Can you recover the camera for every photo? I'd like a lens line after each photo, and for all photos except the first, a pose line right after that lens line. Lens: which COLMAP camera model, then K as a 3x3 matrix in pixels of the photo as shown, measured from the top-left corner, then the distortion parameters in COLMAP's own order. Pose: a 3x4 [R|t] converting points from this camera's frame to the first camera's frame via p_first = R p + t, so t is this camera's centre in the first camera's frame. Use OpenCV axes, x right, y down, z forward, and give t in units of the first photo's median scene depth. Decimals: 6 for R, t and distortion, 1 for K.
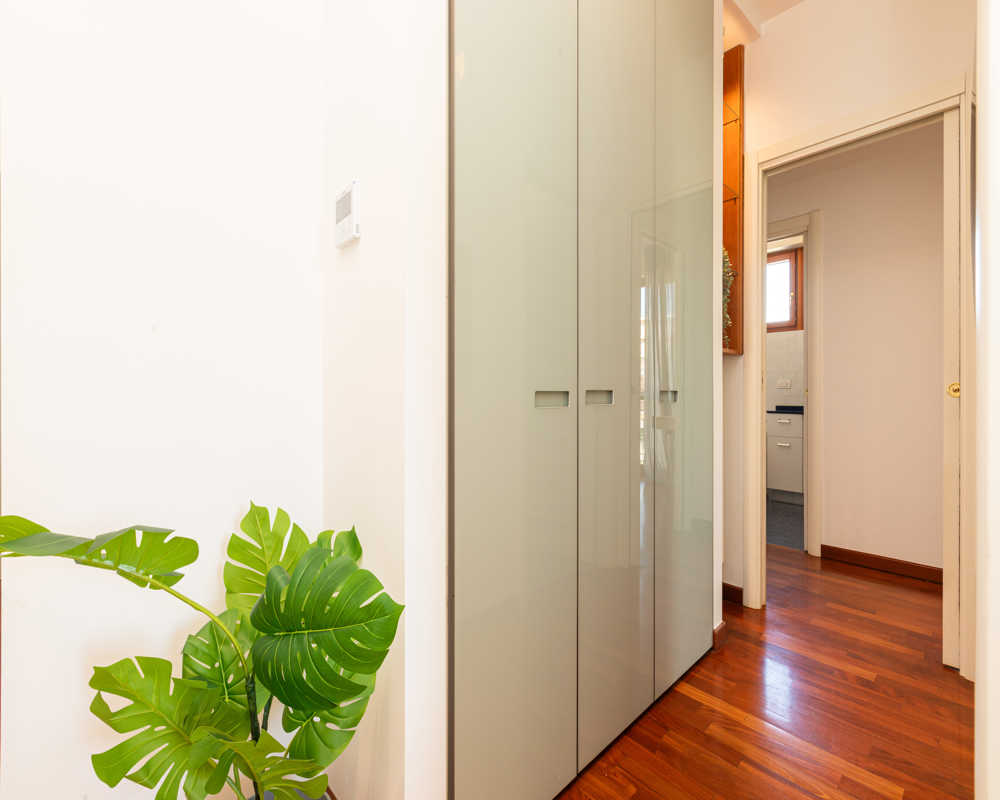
lens RADIAL K [[416.1, 0, 491.0], [0, 416.1, 400.7], [0, 0, 1]] dist [0.000432, 0.000261]
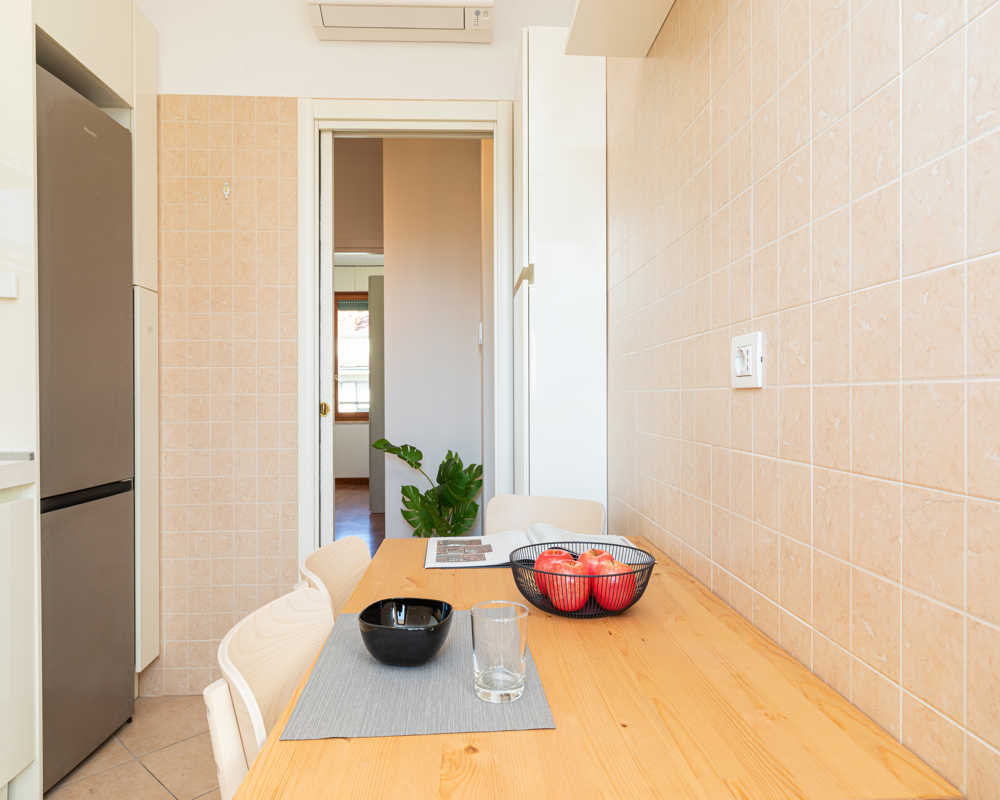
lens RADIAL K [[657.4, 0, 500.0], [0, 657.4, 400.0], [0, 0, 1]] dist [0.000105, -0.006228]
pose [[0.761593, -0.004302, -0.648042, 3.064556], [0.004978, 0.999987, -0.000788, -0.073552], [0.648037, -0.002626, 0.761604, -2.513055]]
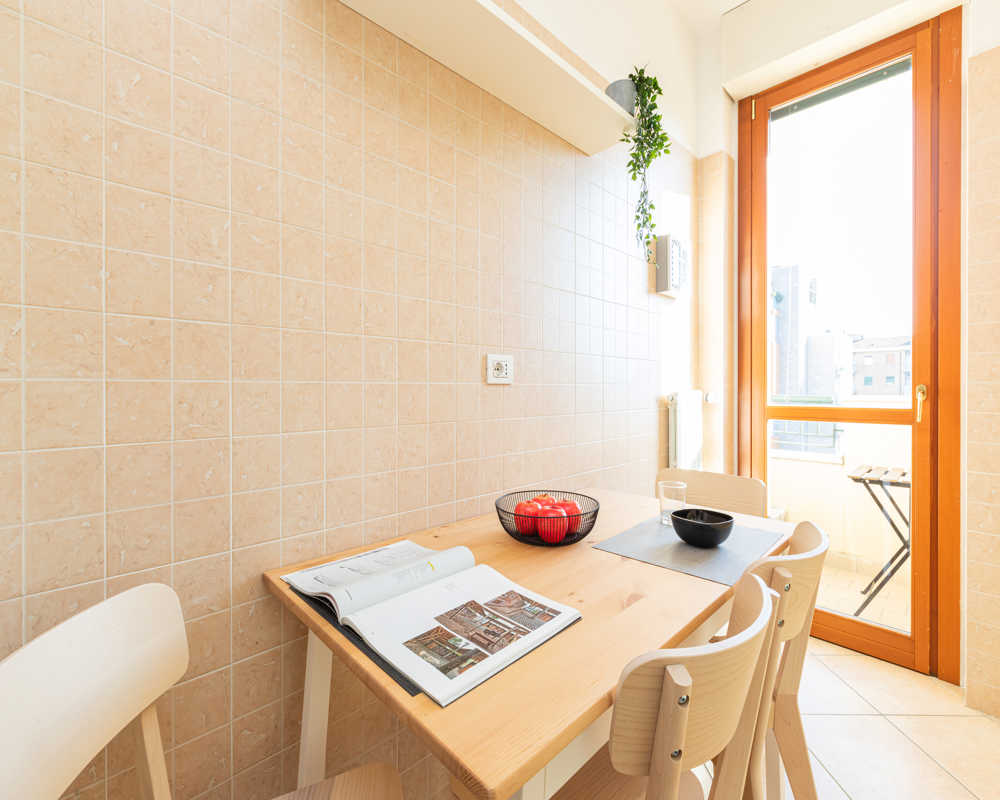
lens RADIAL K [[451.4, 0, 499.8], [0, 451.4, 388.4], [0, 0, 1]] dist [0.000235, 0.000073]
pose [[-0.008440, -0.007224, 0.999938, 0.632511], [0.002279, 0.999971, 0.007244, -0.094473], [-0.999962, 0.002340, -0.008423, -0.987632]]
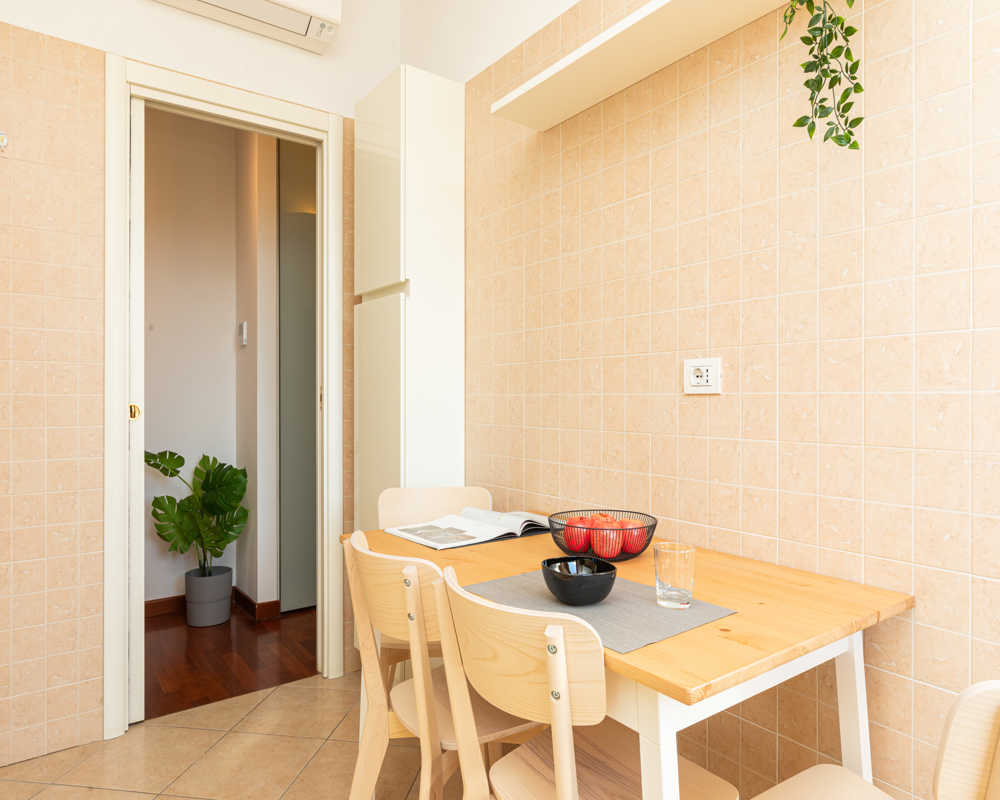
lens RADIAL K [[638.3, 0, 500.0], [0, 638.3, 400.0], [0, 0, 1]] dist [0.003867, -0.001297]
pose [[0.992815, -0.003150, -0.119620, 2.093354], [0.002900, 0.999993, -0.002266, -0.075120], [0.119626, 0.001903, 0.992817, -3.278257]]
